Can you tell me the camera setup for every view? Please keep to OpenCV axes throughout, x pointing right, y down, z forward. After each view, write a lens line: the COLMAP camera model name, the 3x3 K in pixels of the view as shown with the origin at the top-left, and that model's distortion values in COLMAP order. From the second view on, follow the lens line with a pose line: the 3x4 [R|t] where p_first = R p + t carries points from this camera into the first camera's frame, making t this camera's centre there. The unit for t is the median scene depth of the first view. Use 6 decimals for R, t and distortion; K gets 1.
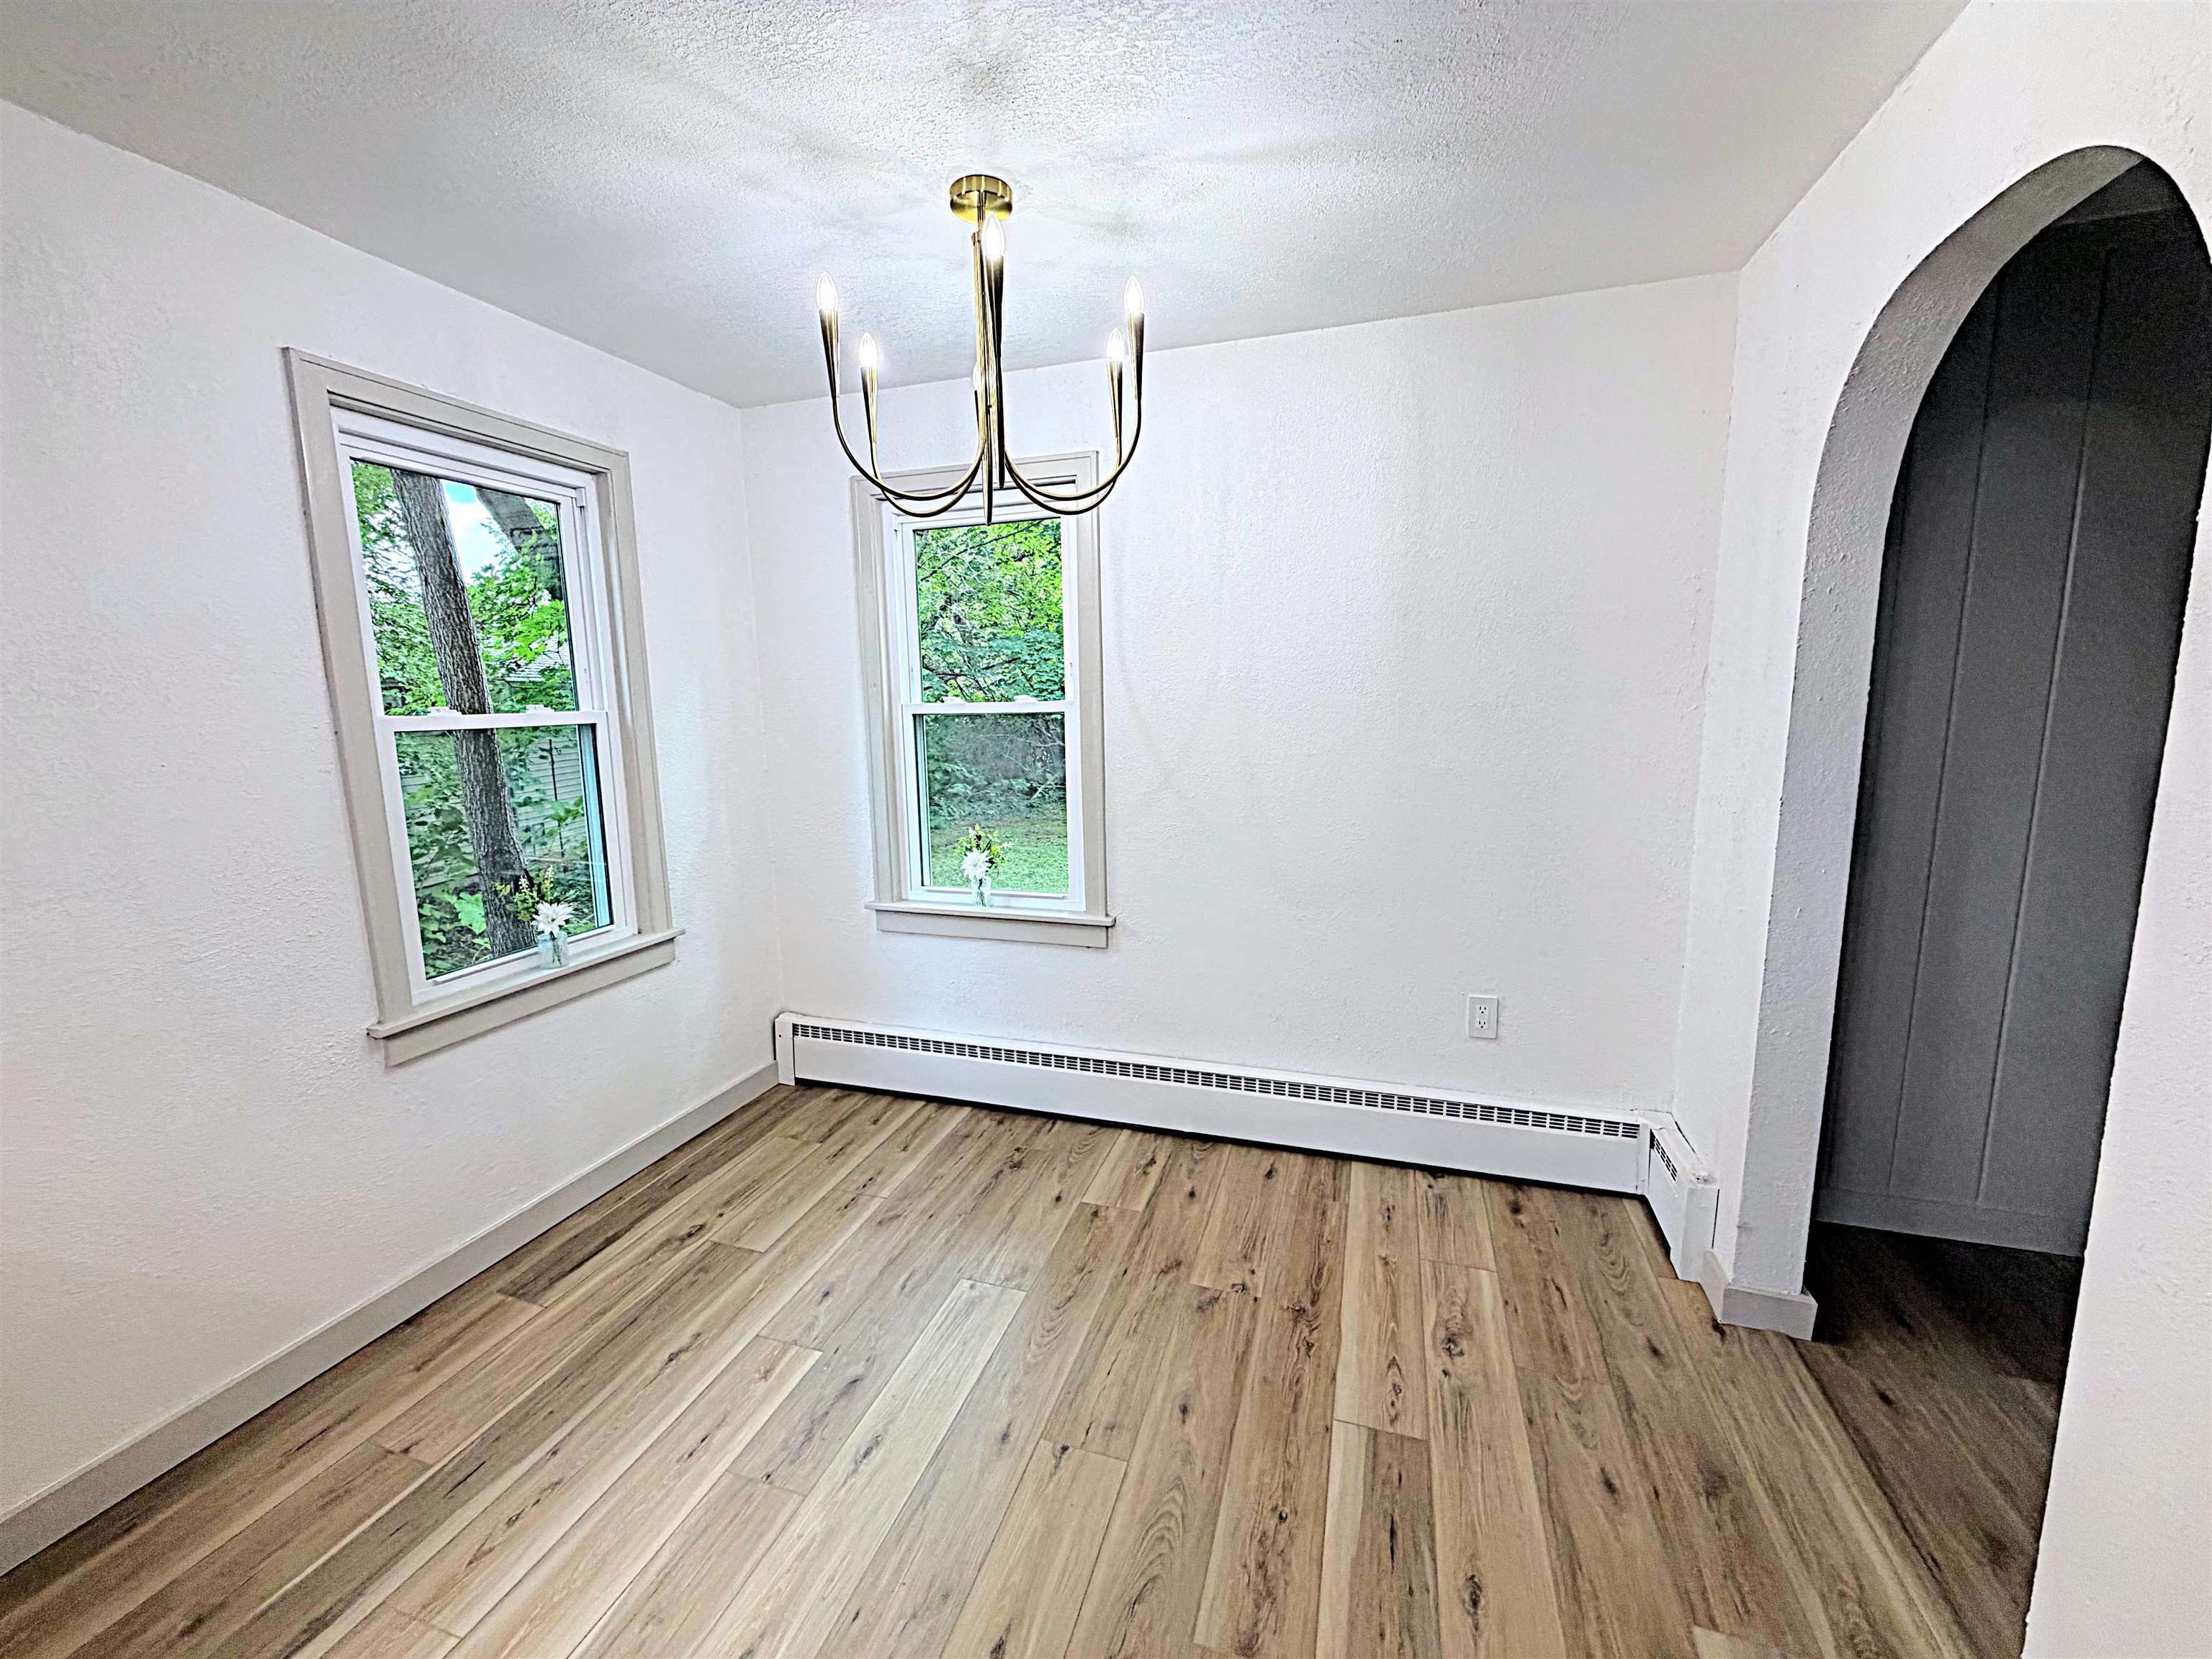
lens RADIAL K [[879.4, 0, 1096.4], [0, 879.4, 834.1], [0, 0, 1]] dist [0.001540, -0.000386]
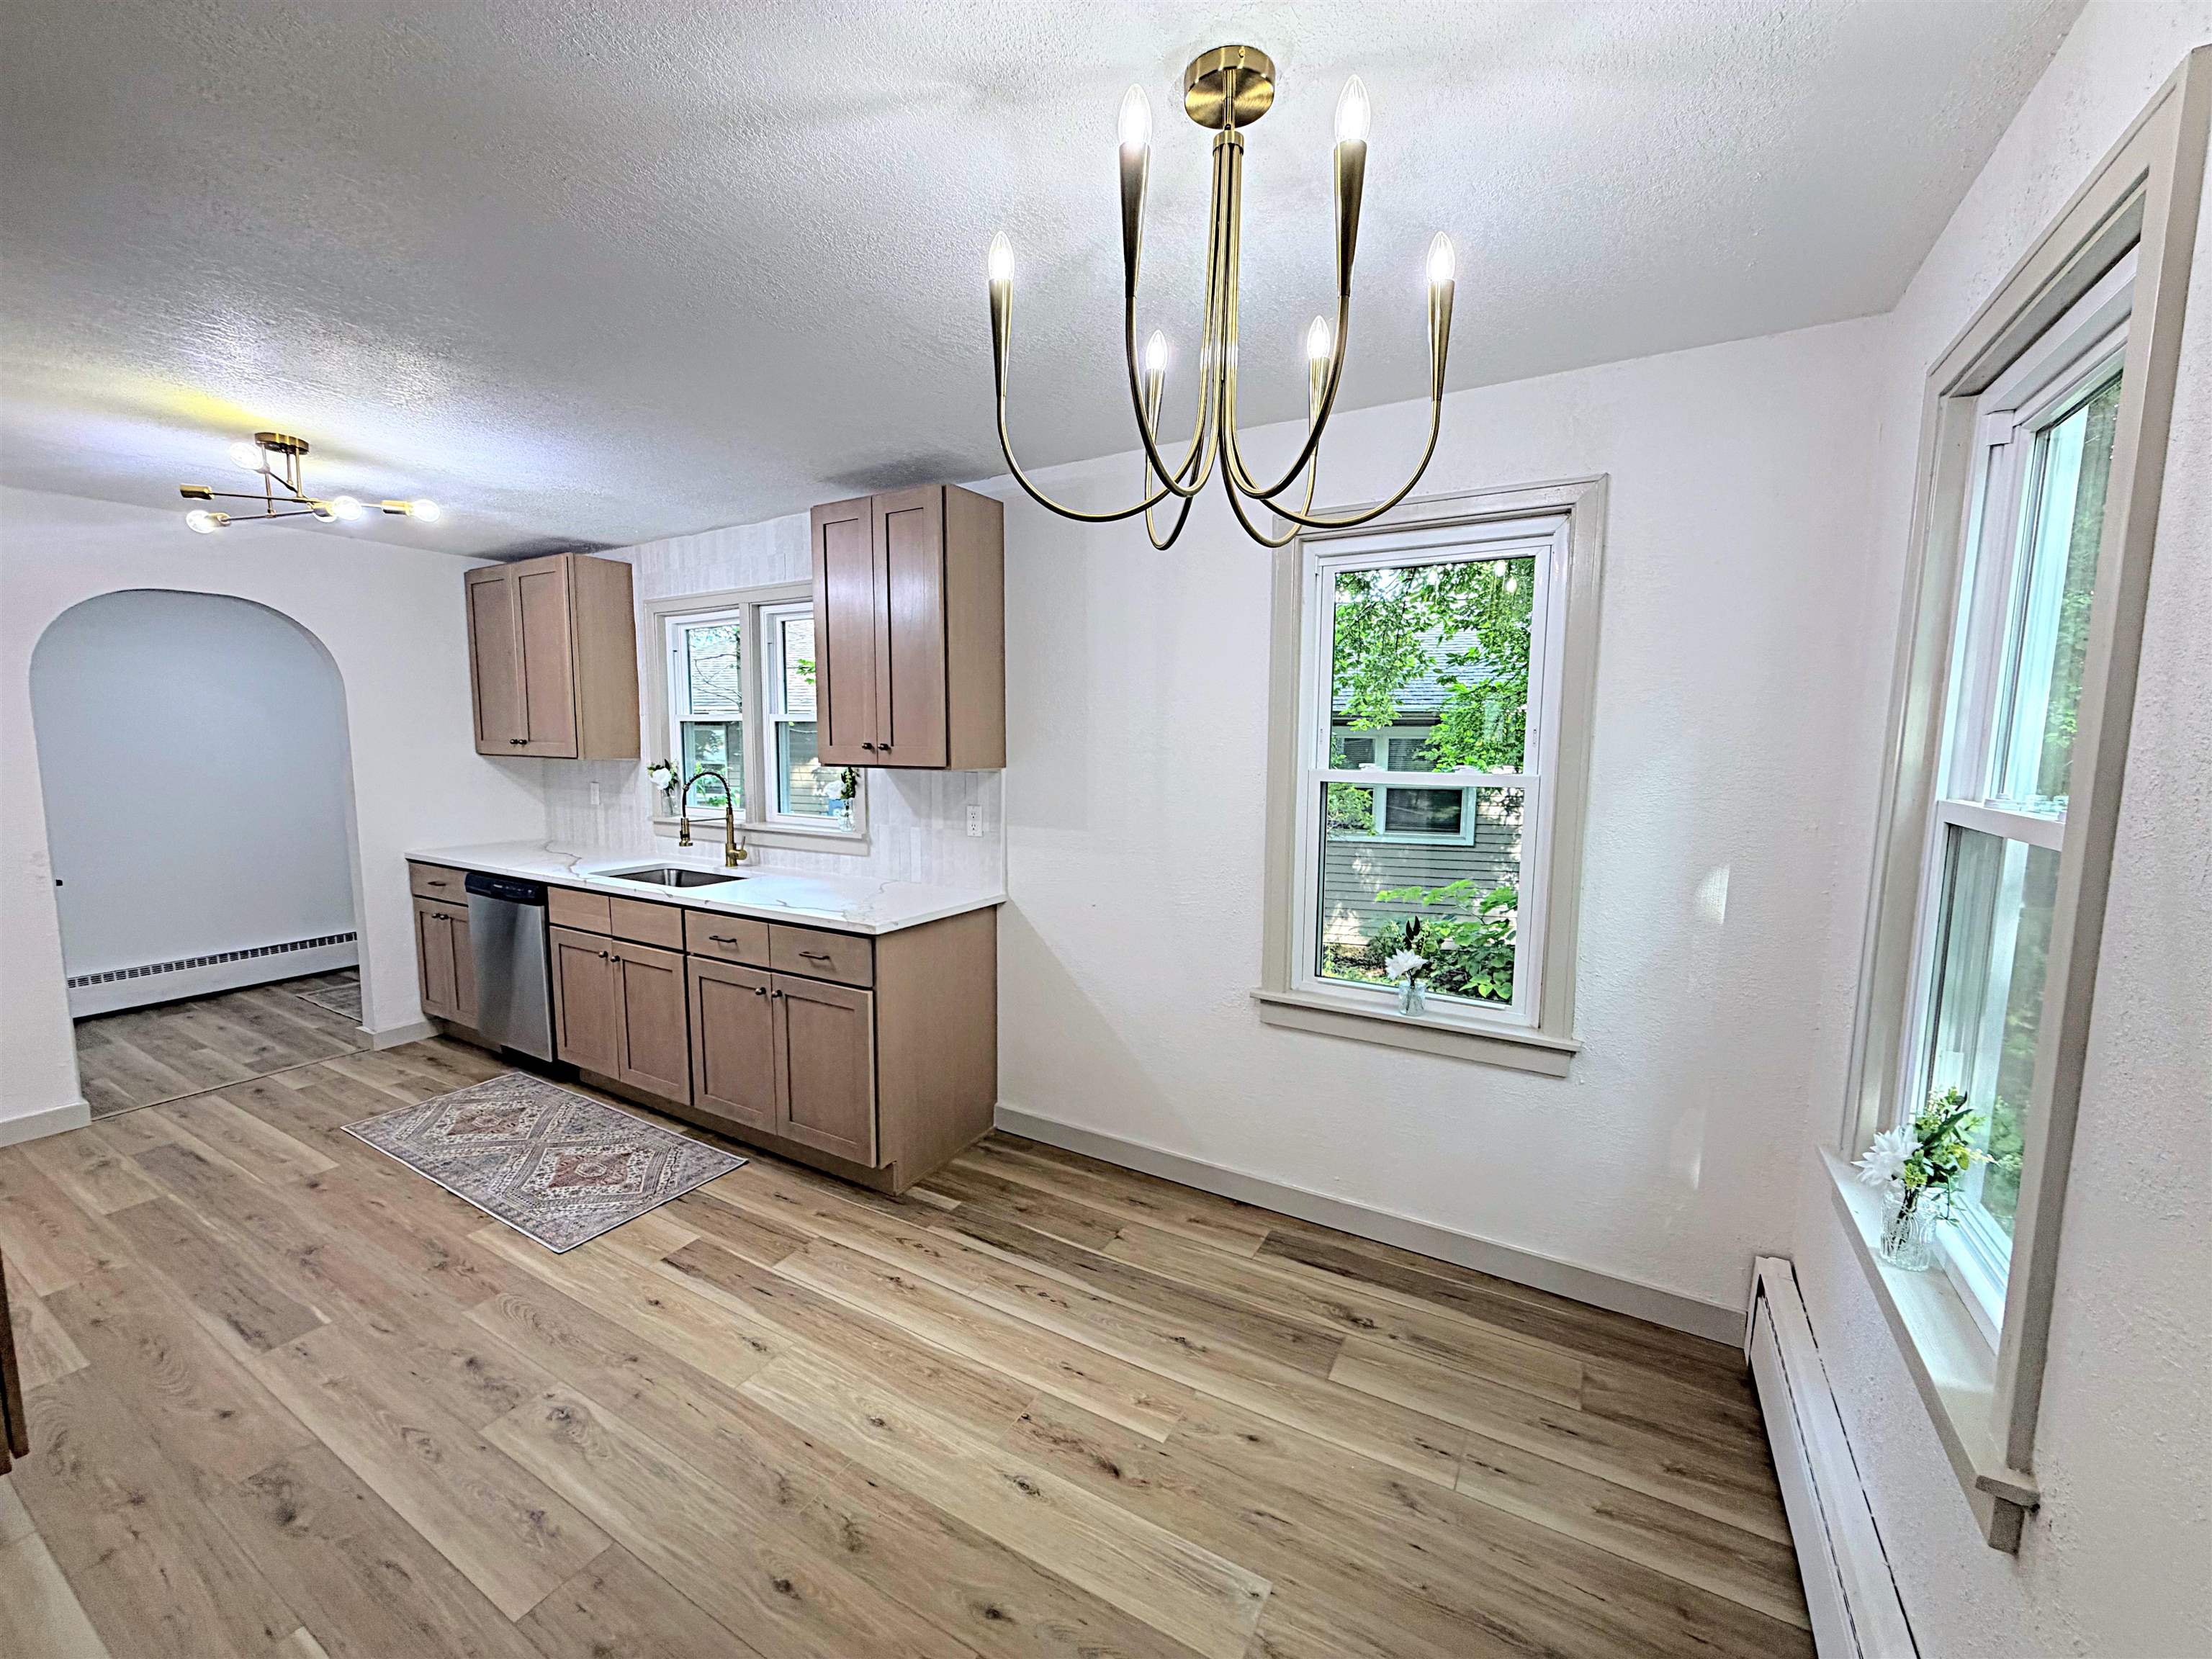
lens RADIAL K [[879.4, 0, 1100.1], [0, 879.4, 834.2], [0, 0, 1]] dist [0.001540, -0.000386]
pose [[-0.209244, 0.126214, -0.969684, 0.519156], [-0.156172, 0.974594, 0.160553, -0.193180], [0.965312, 0.185032, -0.184216, 0.920111]]
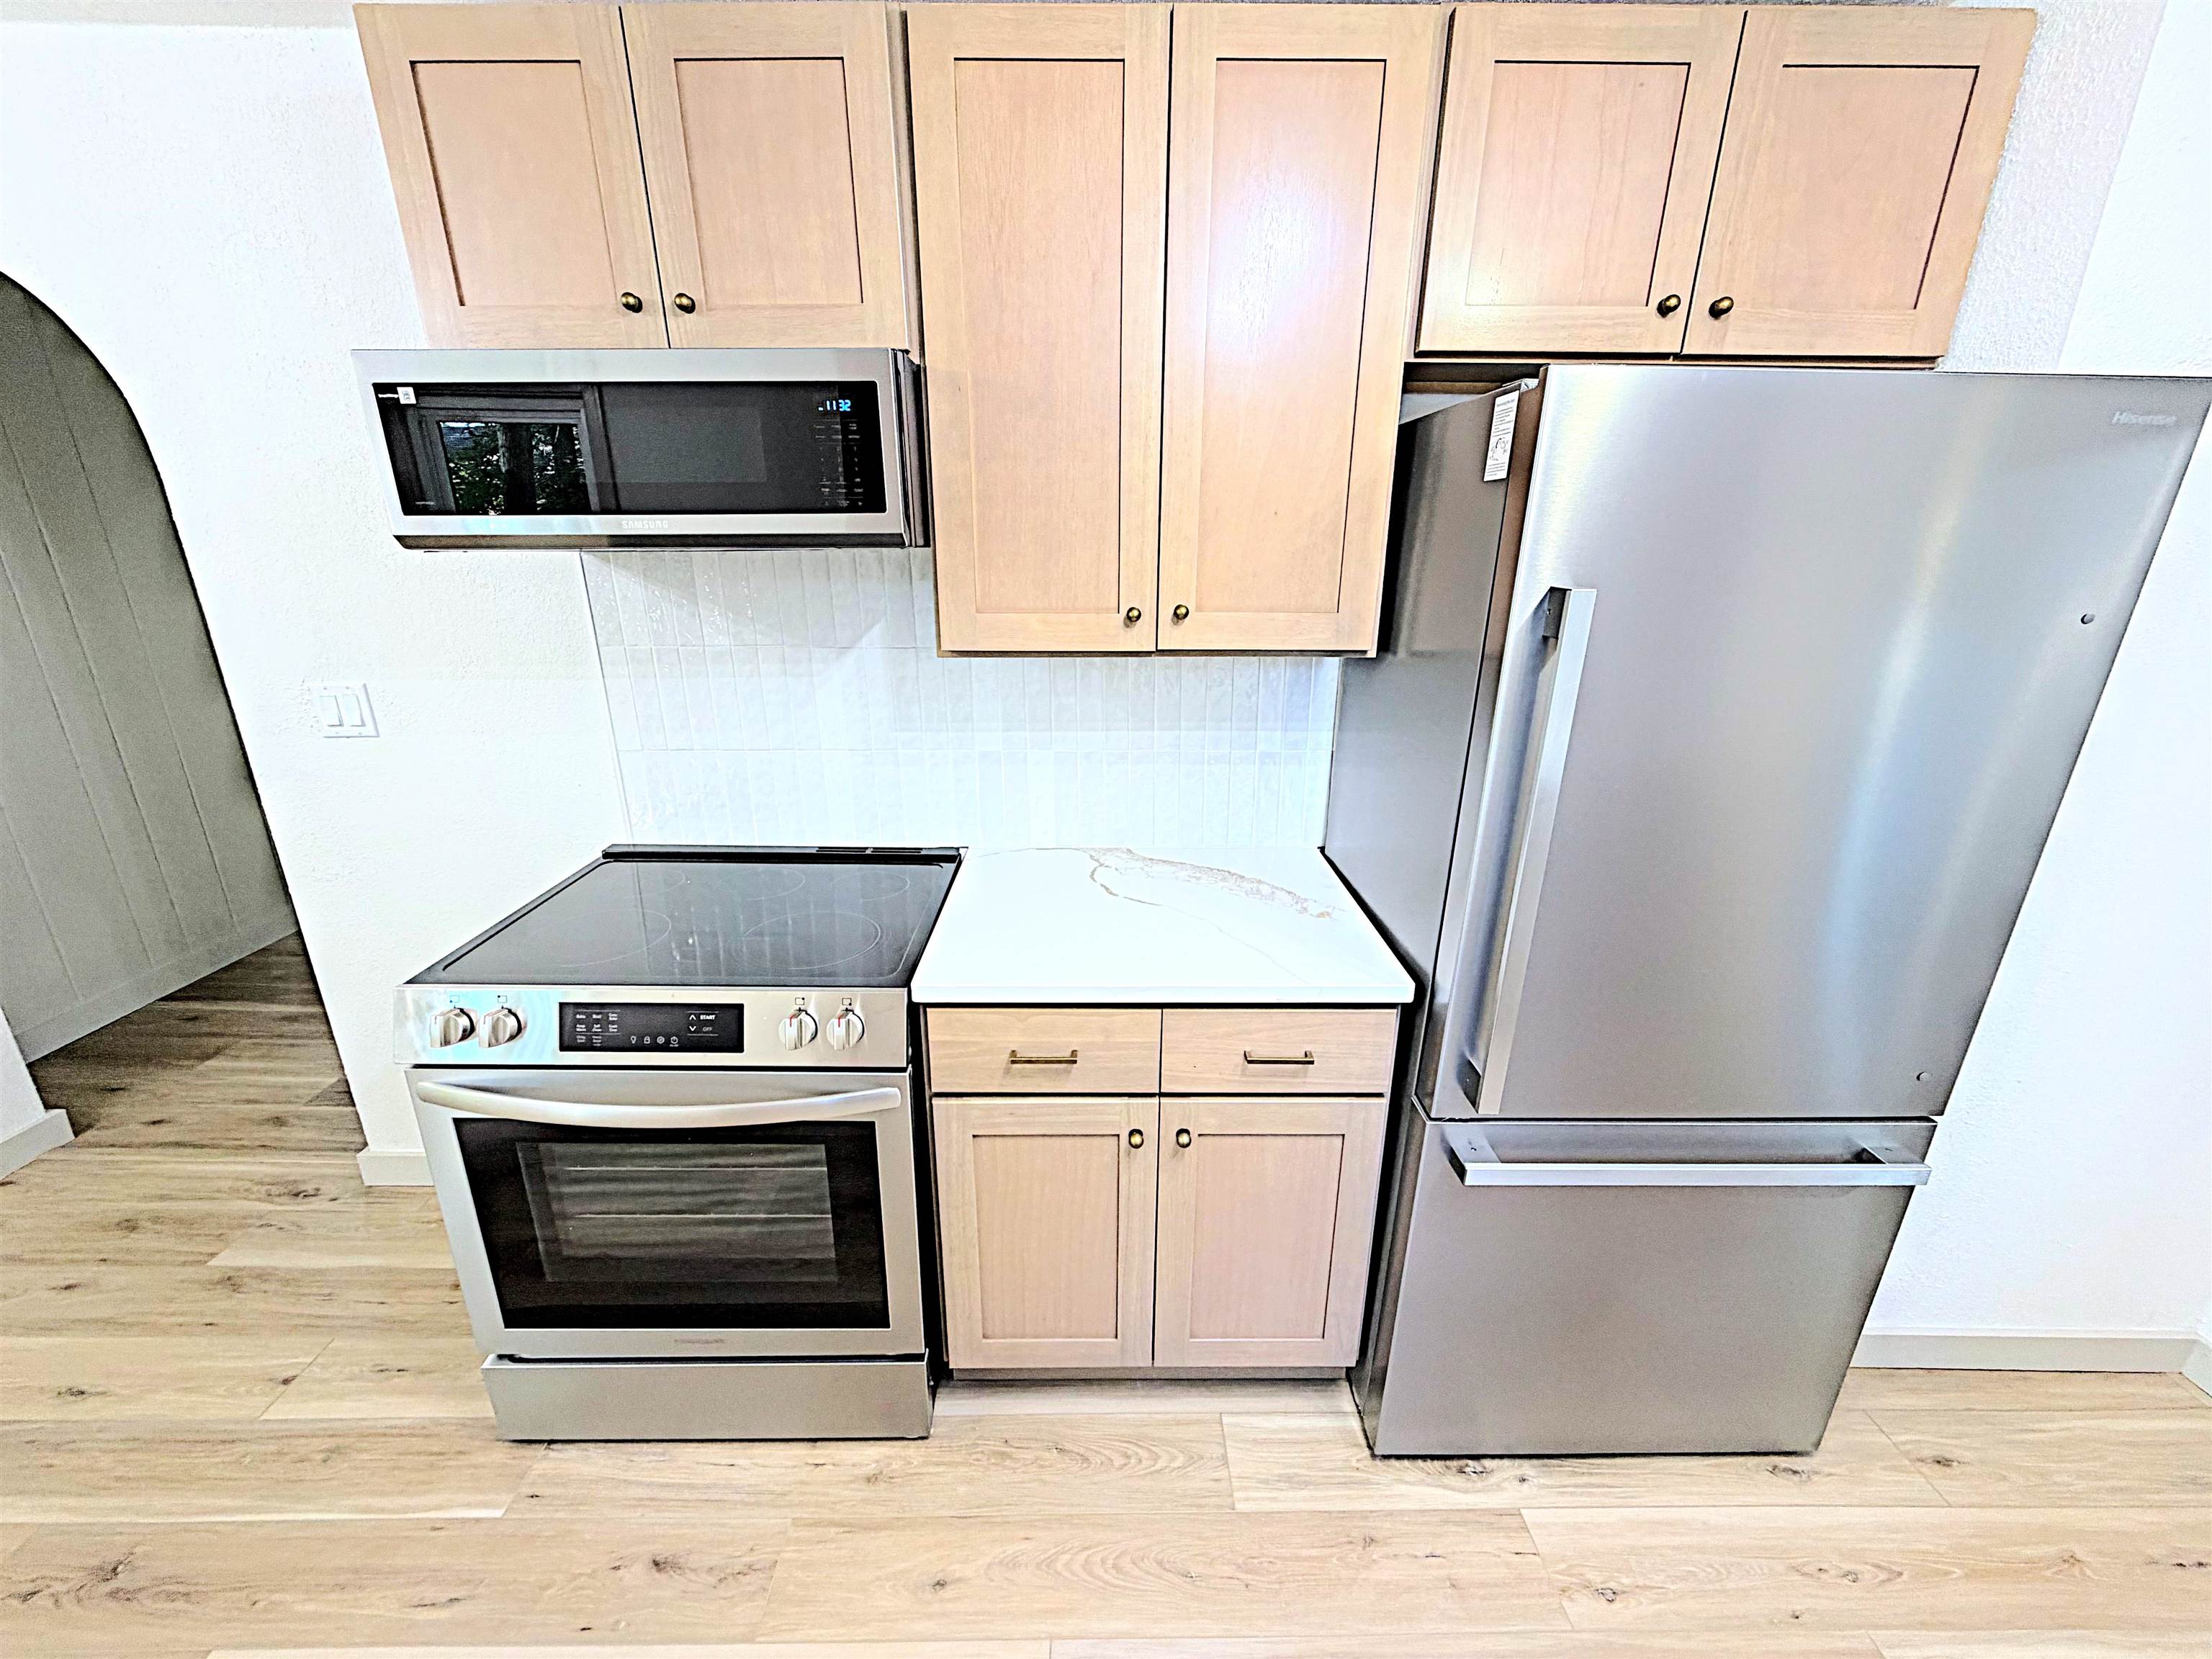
lens RADIAL K [[879.4, 0, 1107.2], [0, 879.4, 827.2], [0, 0, 1]] dist [0.001540, -0.000386]
pose [[-0.324712, -0.279711, 0.903507, -0.600139], [0.146239, 0.928934, 0.340140, -0.031972], [-0.934439, 0.242575, -0.260731, -0.121734]]
